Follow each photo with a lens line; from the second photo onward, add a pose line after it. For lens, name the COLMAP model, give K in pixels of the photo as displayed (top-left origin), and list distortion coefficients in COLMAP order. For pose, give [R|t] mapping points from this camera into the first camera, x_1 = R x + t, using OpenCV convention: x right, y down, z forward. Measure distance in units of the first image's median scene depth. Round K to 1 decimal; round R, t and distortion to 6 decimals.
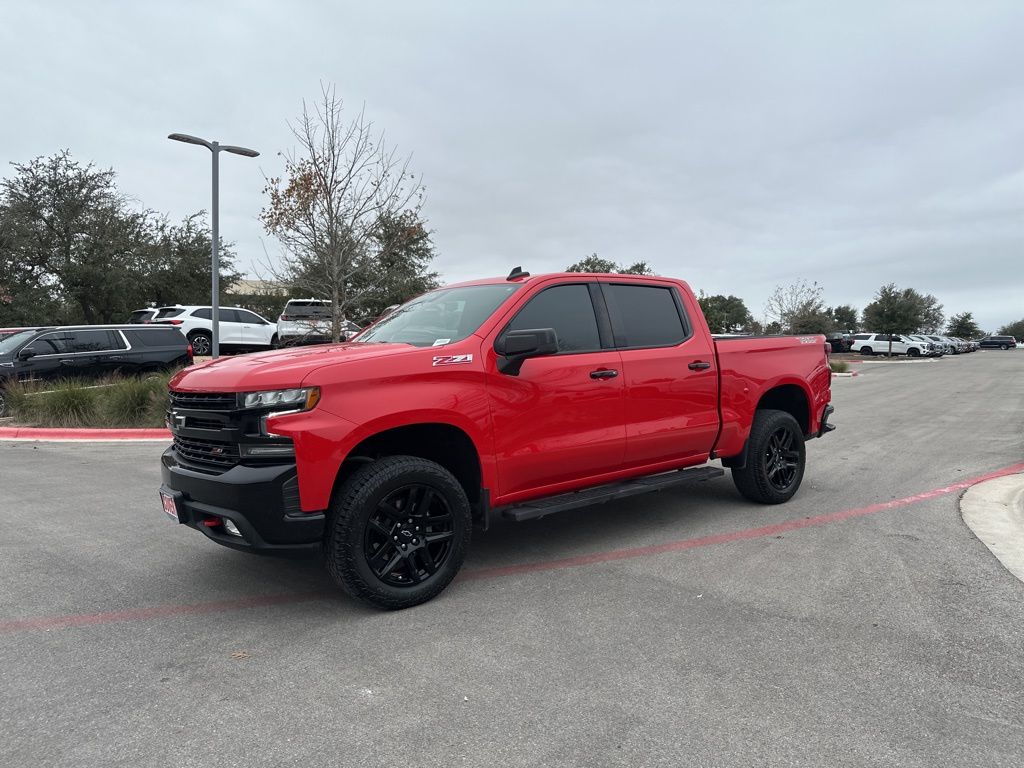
lens RADIAL K [[705.4, 0, 512.0], [0, 705.4, 384.0], [0, 0, 1]] dist [0.092072, -0.128805]
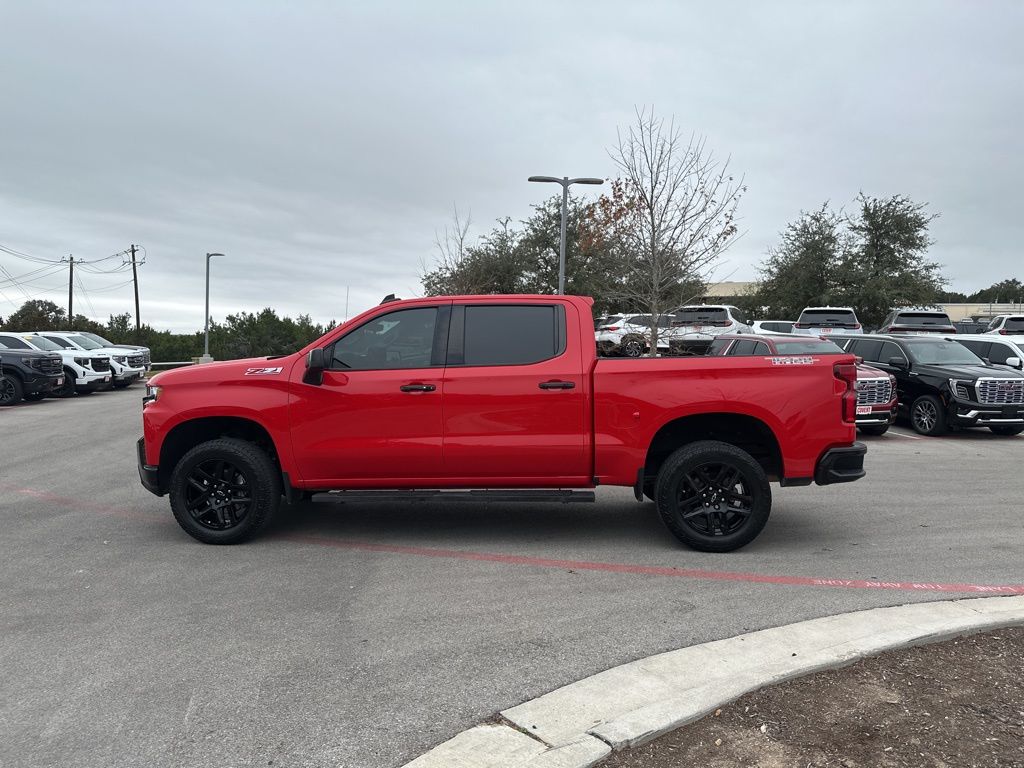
lens RADIAL K [[705.4, 0, 512.0], [0, 705.4, 384.0], [0, 0, 1]] dist [0.092072, -0.128805]
pose [[0.731166, 0.045225, -0.680699, 0.331666], [-0.046071, 0.998796, 0.016871, -0.015406], [0.680642, 0.019025, 0.732369, 0.093136]]
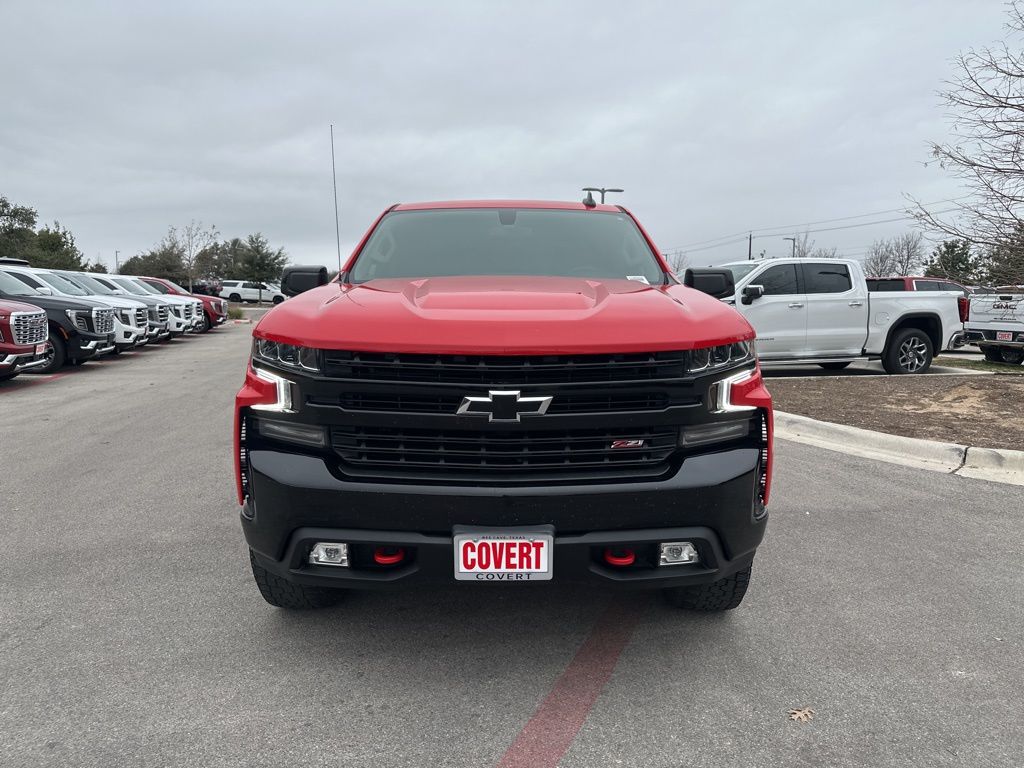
lens RADIAL K [[705.4, 0, 512.0], [0, 705.4, 384.0], [0, 0, 1]] dist [0.092072, -0.128805]
pose [[0.628785, -0.079528, 0.773502, -0.261341], [0.021952, 0.996175, 0.084577, -0.003945], [-0.777269, -0.036201, 0.628126, 0.189198]]
